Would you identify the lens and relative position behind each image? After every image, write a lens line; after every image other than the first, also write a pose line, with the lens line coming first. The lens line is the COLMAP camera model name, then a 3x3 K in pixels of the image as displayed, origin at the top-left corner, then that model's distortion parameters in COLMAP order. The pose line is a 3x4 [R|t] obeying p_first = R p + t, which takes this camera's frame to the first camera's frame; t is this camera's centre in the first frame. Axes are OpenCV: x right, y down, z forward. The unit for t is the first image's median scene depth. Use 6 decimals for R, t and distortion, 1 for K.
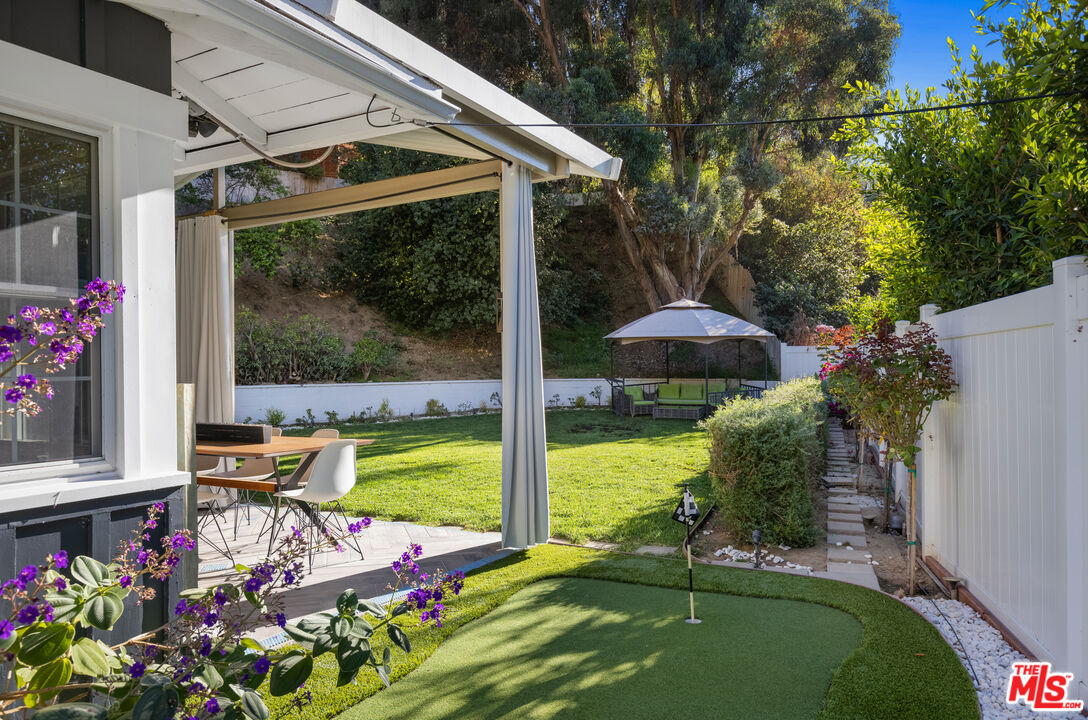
lens RADIAL K [[778.5, 0, 544.0], [0, 778.5, 360.0], [0, 0, 1]] dist [0.002309, 0.000943]
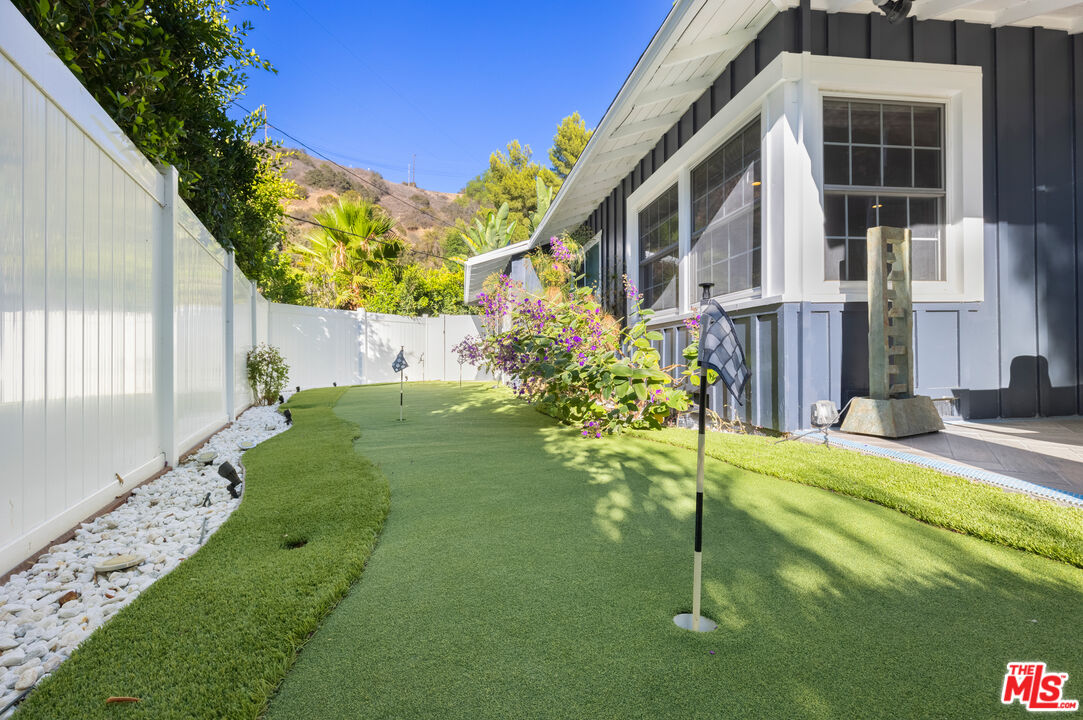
lens RADIAL K [[524.9, 0, 541.5], [0, 524.9, 360.0], [0, 0, 1]] dist [-0.001446, -0.000004]
pose [[-0.804880, 0.014149, -0.593270, 0.476207], [0.022998, 0.999708, -0.007359, 0.239287], [0.592992, -0.019567, -0.804970, 1.379053]]
